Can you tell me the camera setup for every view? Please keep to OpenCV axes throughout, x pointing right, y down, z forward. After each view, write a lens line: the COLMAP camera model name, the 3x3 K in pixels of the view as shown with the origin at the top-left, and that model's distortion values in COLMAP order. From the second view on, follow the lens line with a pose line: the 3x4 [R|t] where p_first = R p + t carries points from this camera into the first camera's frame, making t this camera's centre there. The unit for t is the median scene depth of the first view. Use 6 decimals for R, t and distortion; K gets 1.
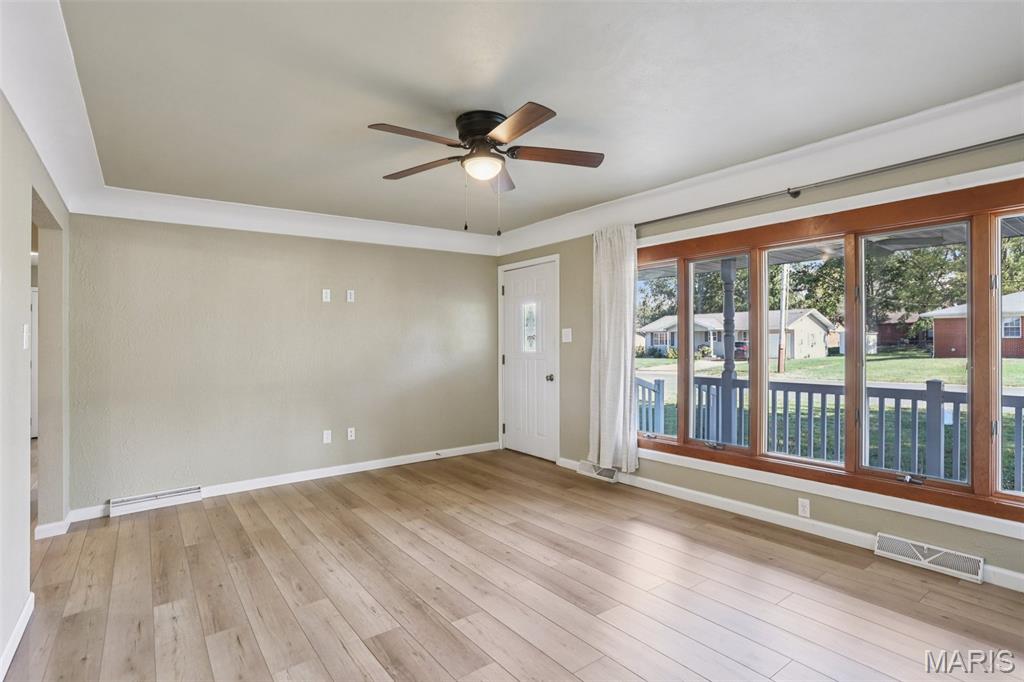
lens RADIAL K [[514.5, 0, 514.0], [0, 514.5, 337.8], [0, 0, 1]] dist [-0.064533, 0.028790]
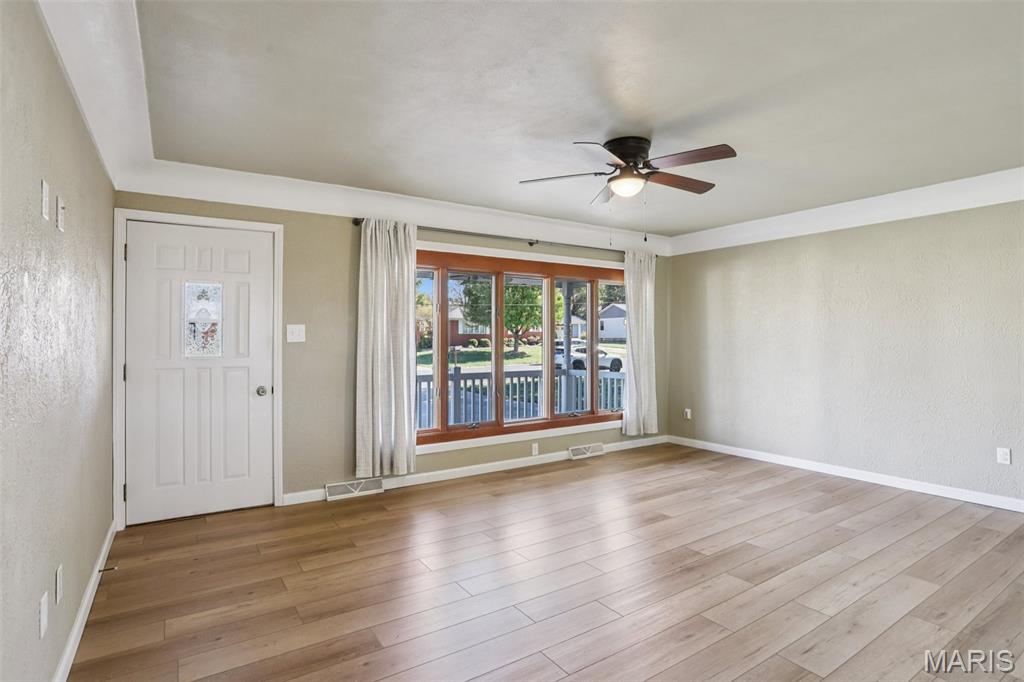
lens RADIAL K [[514.5, 0, 506.9], [0, 514.5, 342.1], [0, 0, 1]] dist [-0.064533, 0.028790]
pose [[0.070480, 0.003930, 0.997505, -0.909483], [-0.003511, 0.999987, -0.003692, 0.014717], [-0.997507, -0.003242, 0.070492, 0.889792]]
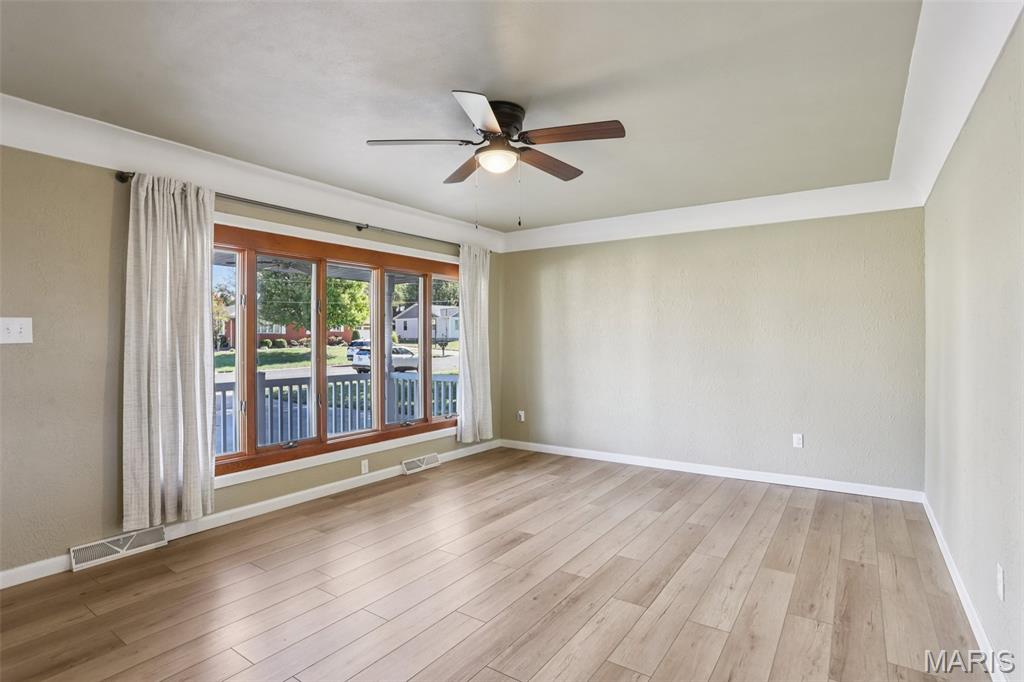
lens RADIAL K [[514.5, 0, 501.3], [0, 514.5, 340.6], [0, 0, 1]] dist [-0.064533, 0.028790]
pose [[-0.296250, 0.007425, 0.955082, -0.745105], [0.000747, 0.999971, -0.007542, 0.014016], [-0.955110, -0.001521, -0.296247, 0.961488]]
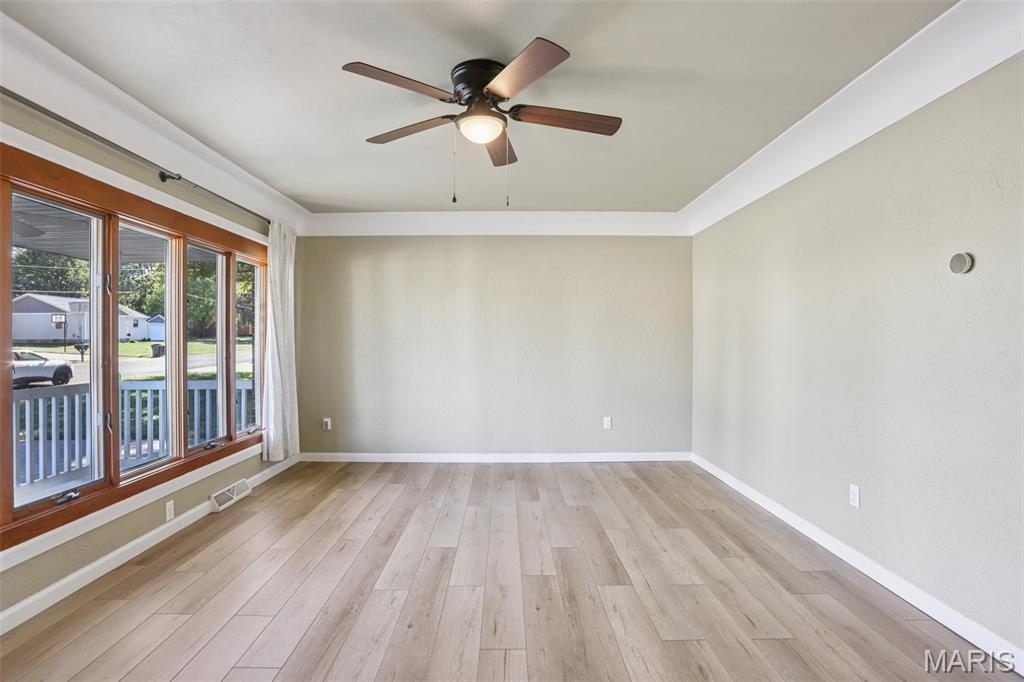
lens RADIAL K [[514.5, 0, 502.2], [0, 514.5, 342.6], [0, 0, 1]] dist [-0.064533, 0.028790]
pose [[-0.791461, 0.008185, 0.611165, -0.460449], [0.005635, 0.999966, -0.006095, 0.026168], [-0.611194, -0.001380, -0.791480, 1.244951]]
